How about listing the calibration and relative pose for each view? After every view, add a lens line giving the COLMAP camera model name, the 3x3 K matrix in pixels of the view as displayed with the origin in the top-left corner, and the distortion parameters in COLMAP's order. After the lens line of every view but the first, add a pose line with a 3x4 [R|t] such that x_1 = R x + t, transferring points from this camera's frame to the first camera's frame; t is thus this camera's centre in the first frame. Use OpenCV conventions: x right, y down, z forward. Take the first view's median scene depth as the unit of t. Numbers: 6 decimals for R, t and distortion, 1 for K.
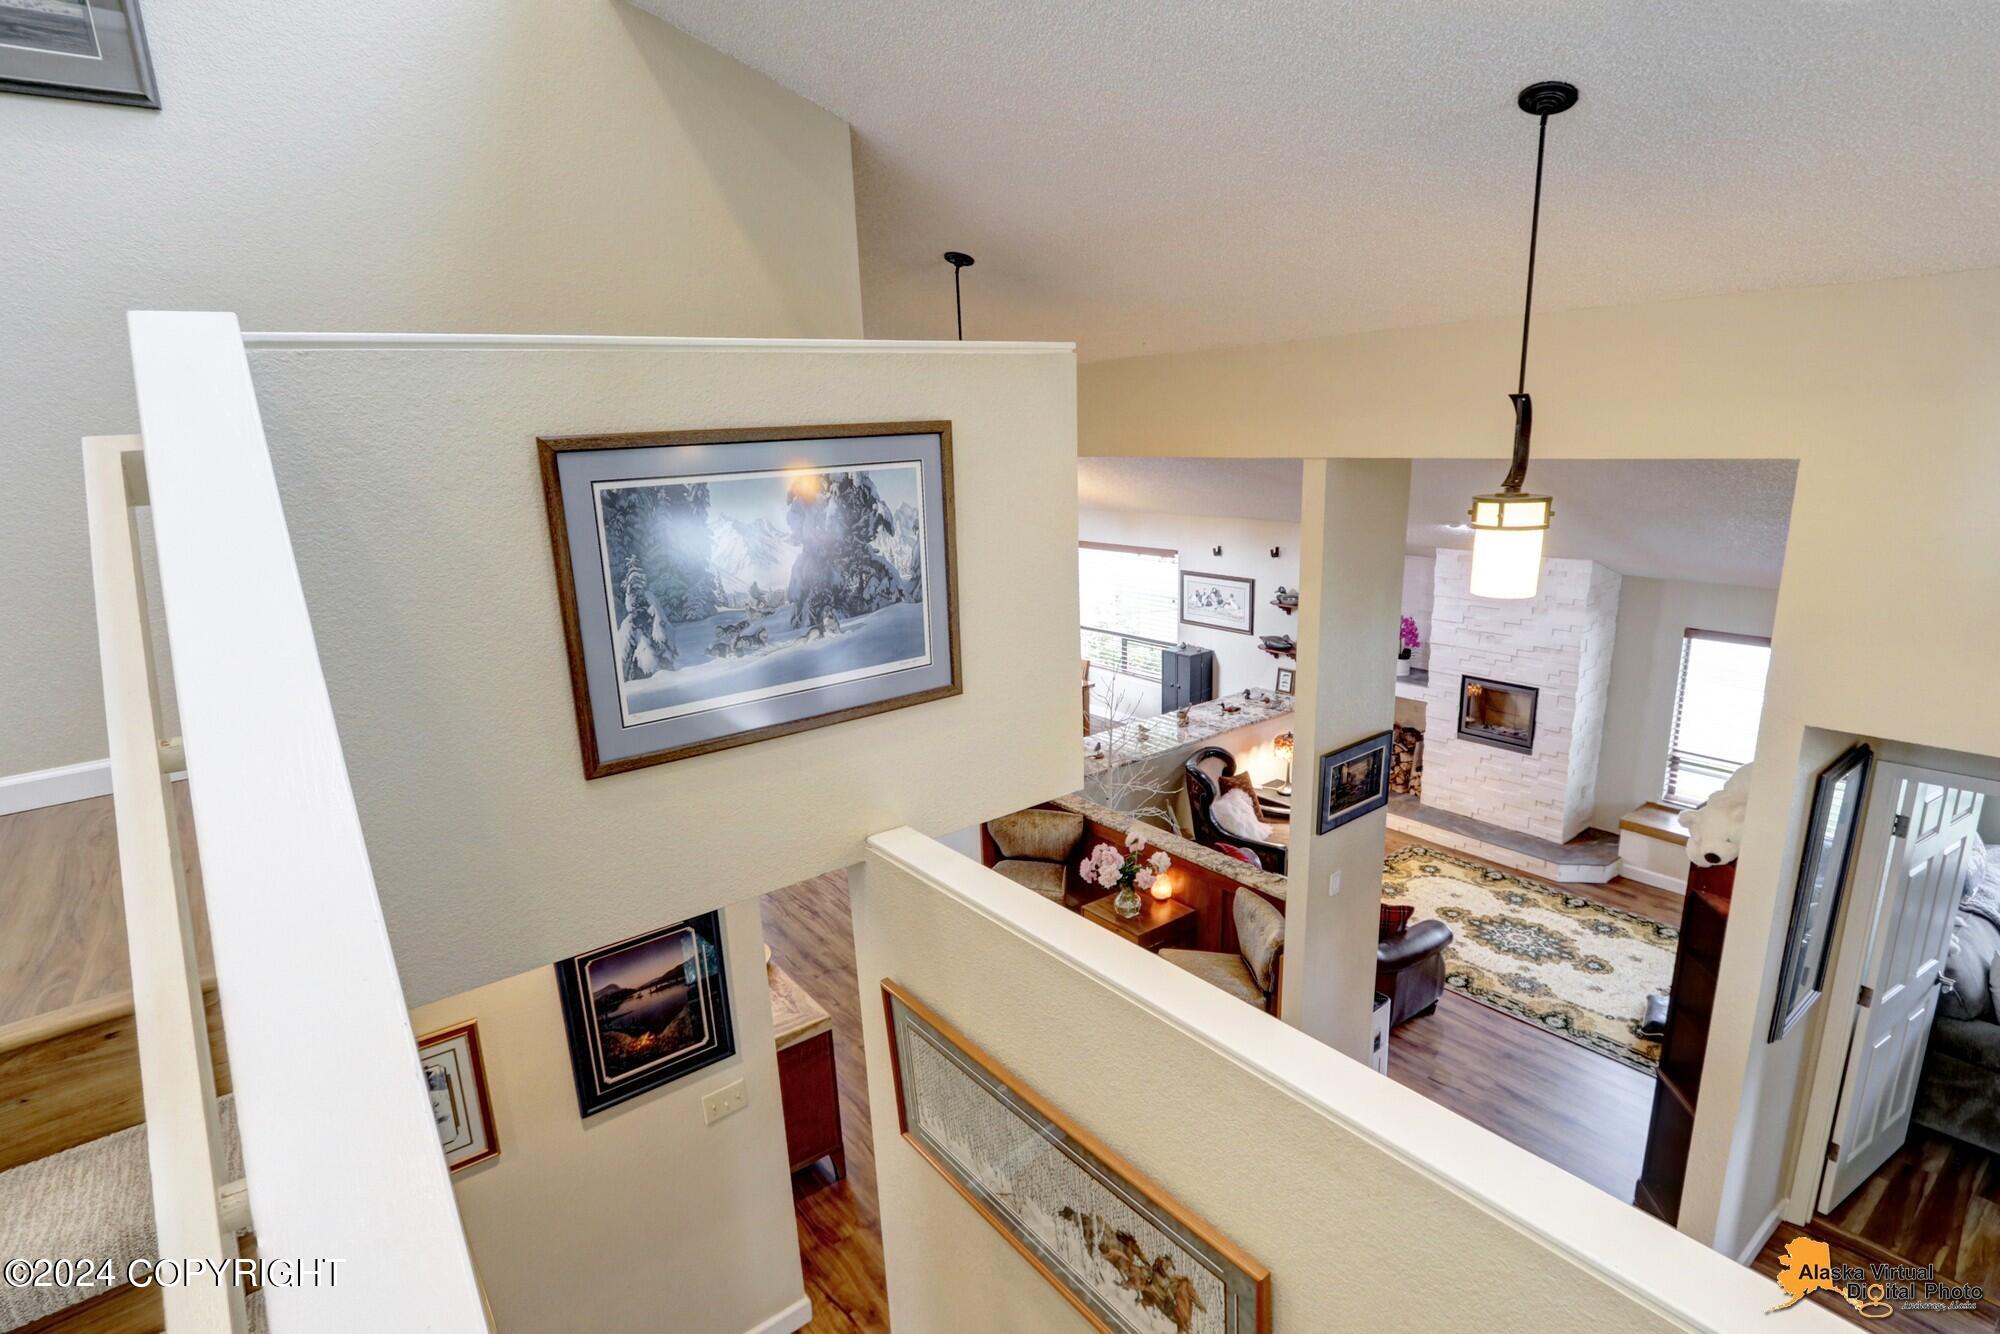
lens RADIAL K [[1006.7, 0, 1006.8], [0, 1006.7, 674.5], [0, 0, 1]] dist [-0.007838, 0.001235]
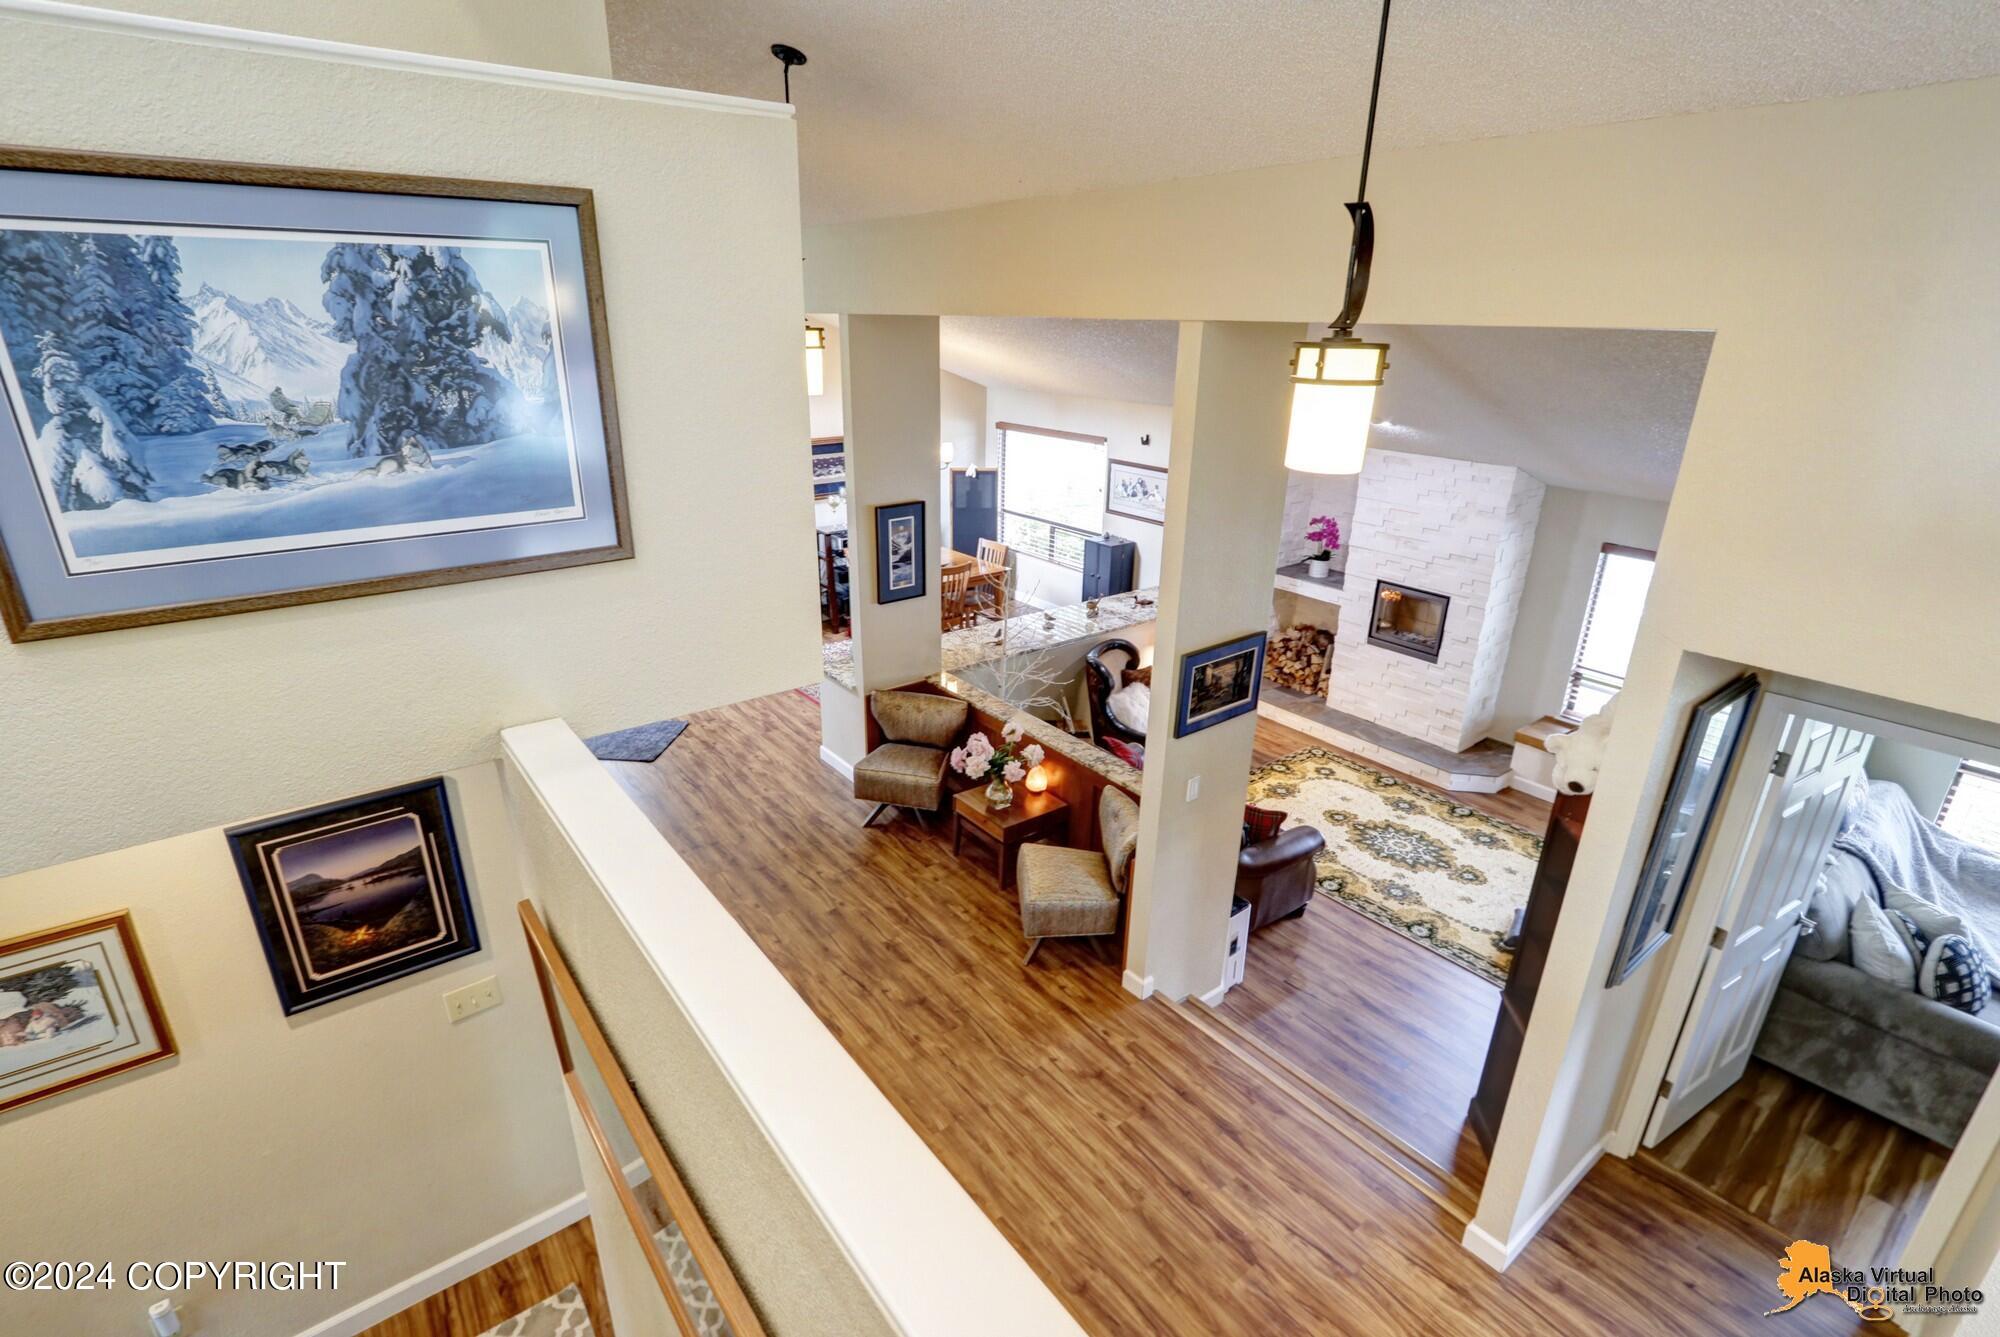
lens RADIAL K [[946.3, 0, 1000.0], [0, 946.3, 668.5], [0, 0, 1]] dist [-0.007390, -0.000619]
pose [[0.998624, 0.049240, 0.018061, 0.127854], [-0.050959, 0.992400, 0.112007, 0.003833], [-0.012409, -0.112773, 0.993543, 0.130593]]
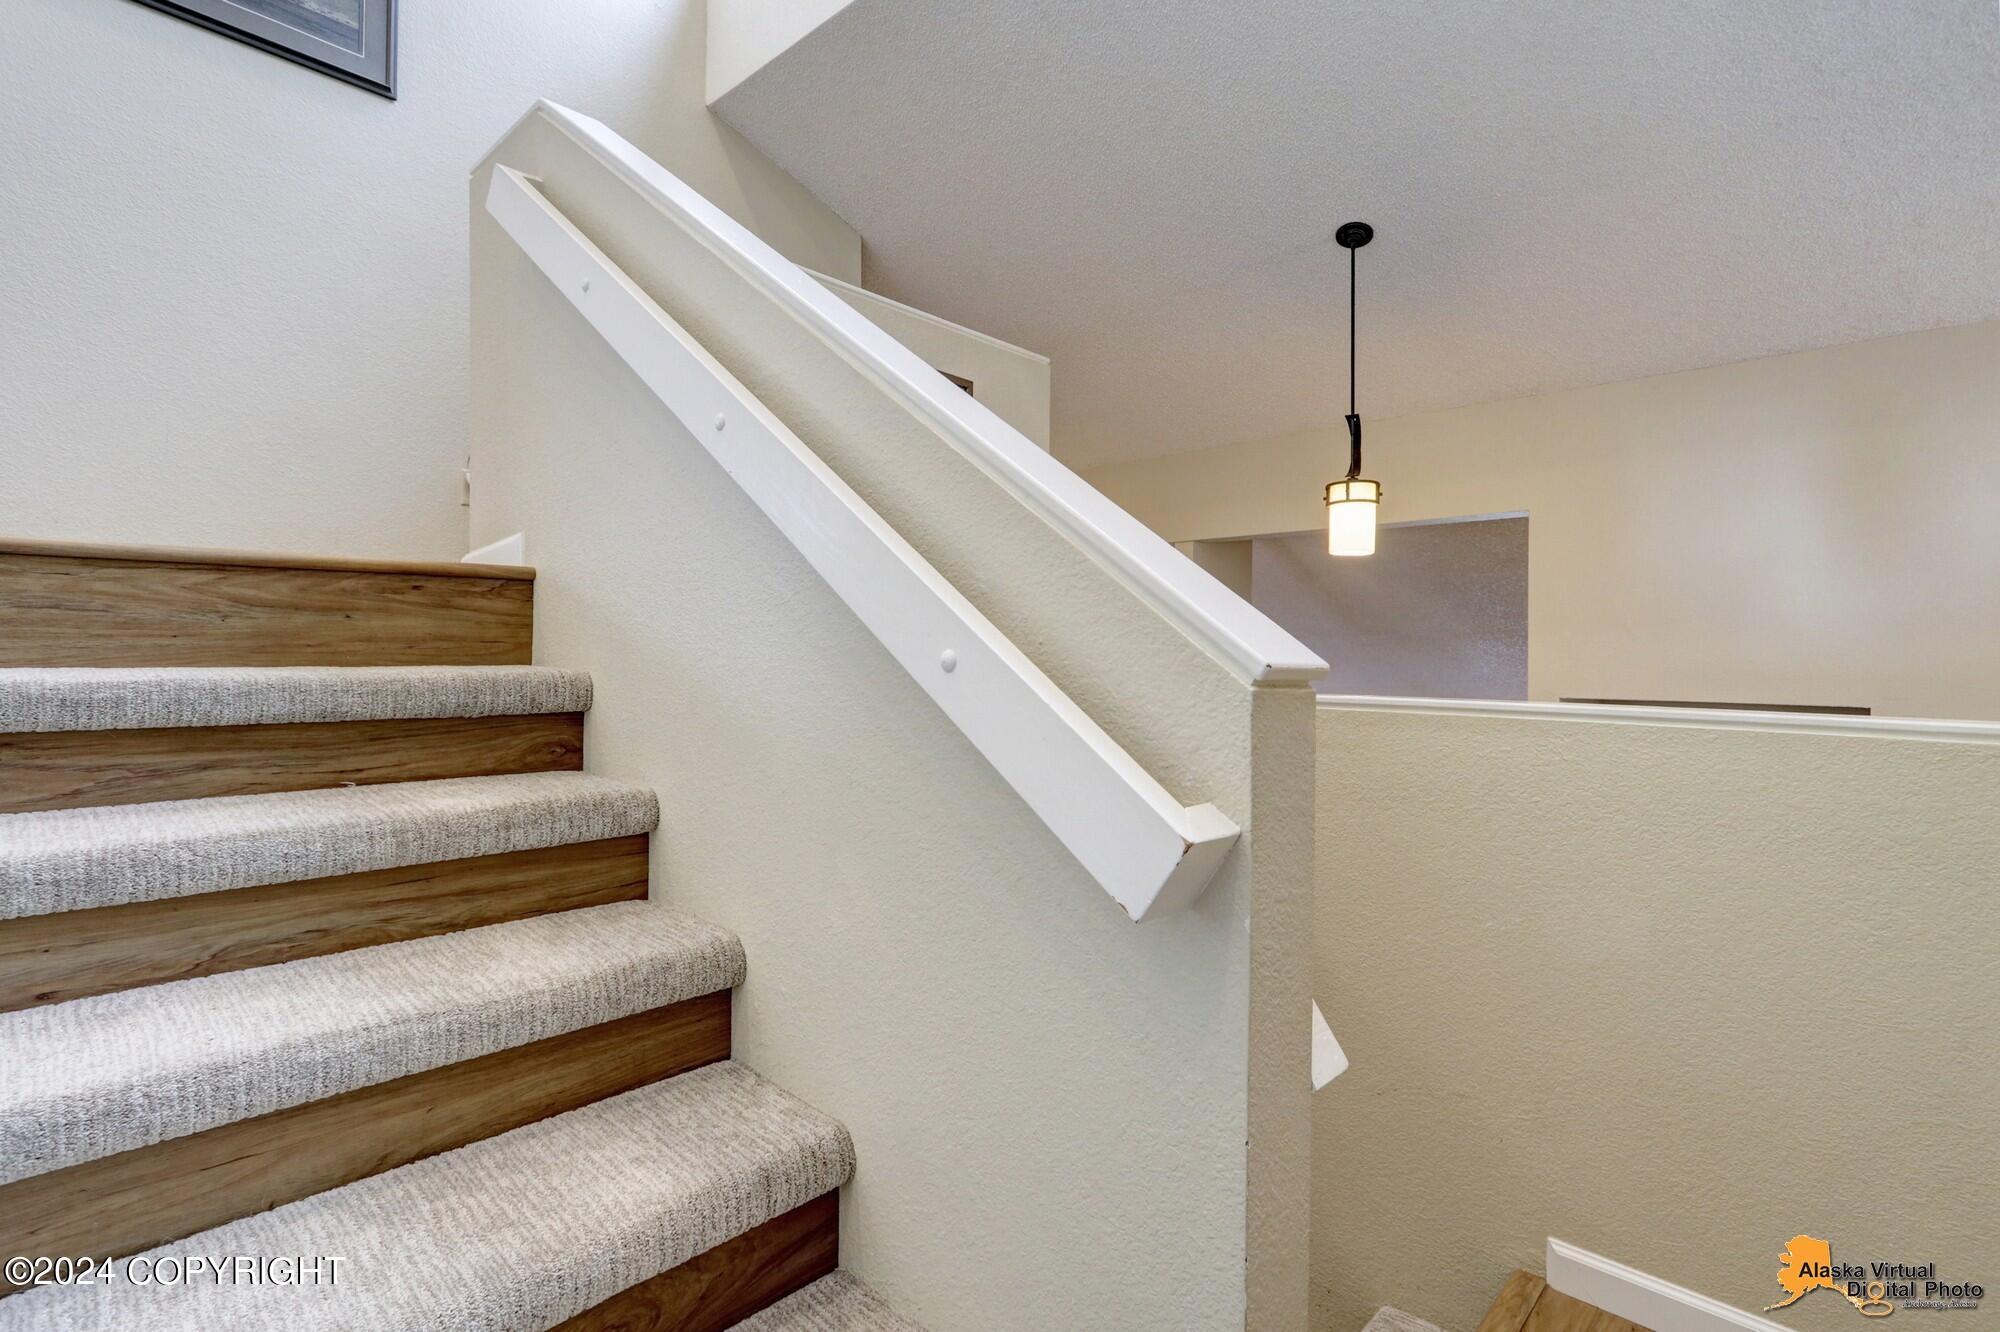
lens RADIAL K [[976.3, 0, 1000.0], [0, 976.3, 666.0], [0, 0, 1]] dist [-0.000106, 0.000076]
pose [[0.985291, 0.048507, 0.163856, -0.108585], [-0.004547, 0.965969, -0.258617, 0.233539], [-0.170824, 0.254068, 0.951981, -0.086786]]
